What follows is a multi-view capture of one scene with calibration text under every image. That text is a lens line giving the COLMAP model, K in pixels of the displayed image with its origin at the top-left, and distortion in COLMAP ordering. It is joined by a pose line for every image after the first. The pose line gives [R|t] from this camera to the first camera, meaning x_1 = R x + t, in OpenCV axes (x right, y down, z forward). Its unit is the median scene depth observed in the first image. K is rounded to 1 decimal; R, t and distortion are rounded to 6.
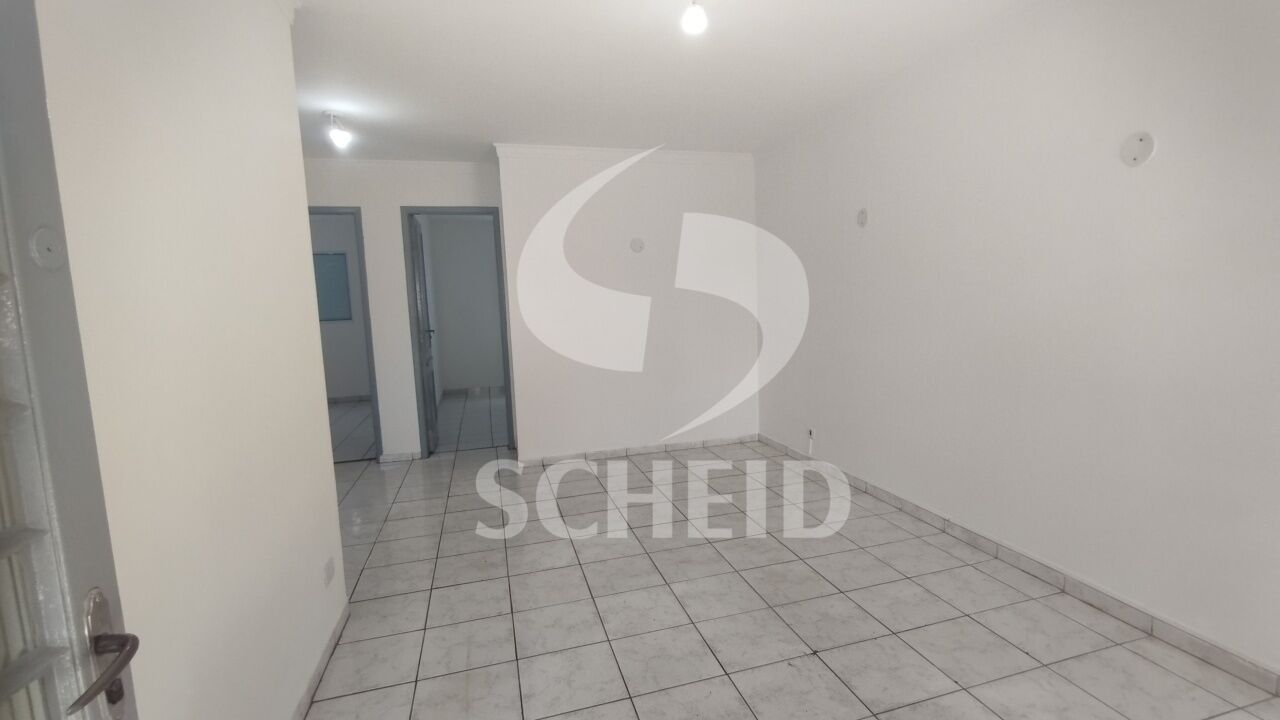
lens RADIAL K [[593.2, 0, 641.5], [0, 593.2, 360.8], [0, 0, 1]] dist [0.004203, -0.001356]
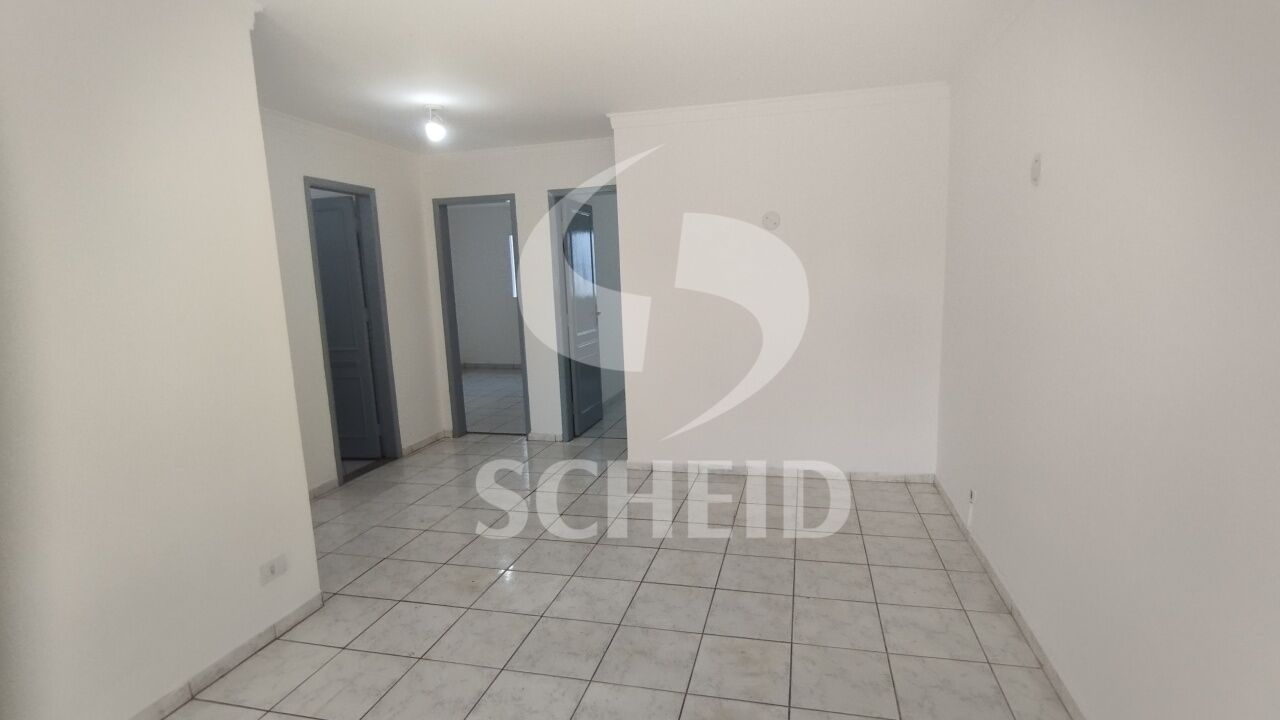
lens RADIAL K [[593.2, 0, 644.3], [0, 593.2, 360.2], [0, 0, 1]] dist [0.004203, -0.001356]
pose [[0.868749, 0.076394, -0.489325, 0.365249], [-0.048264, 0.996388, 0.069868, -0.078952], [0.492895, -0.037081, 0.869298, 0.304930]]
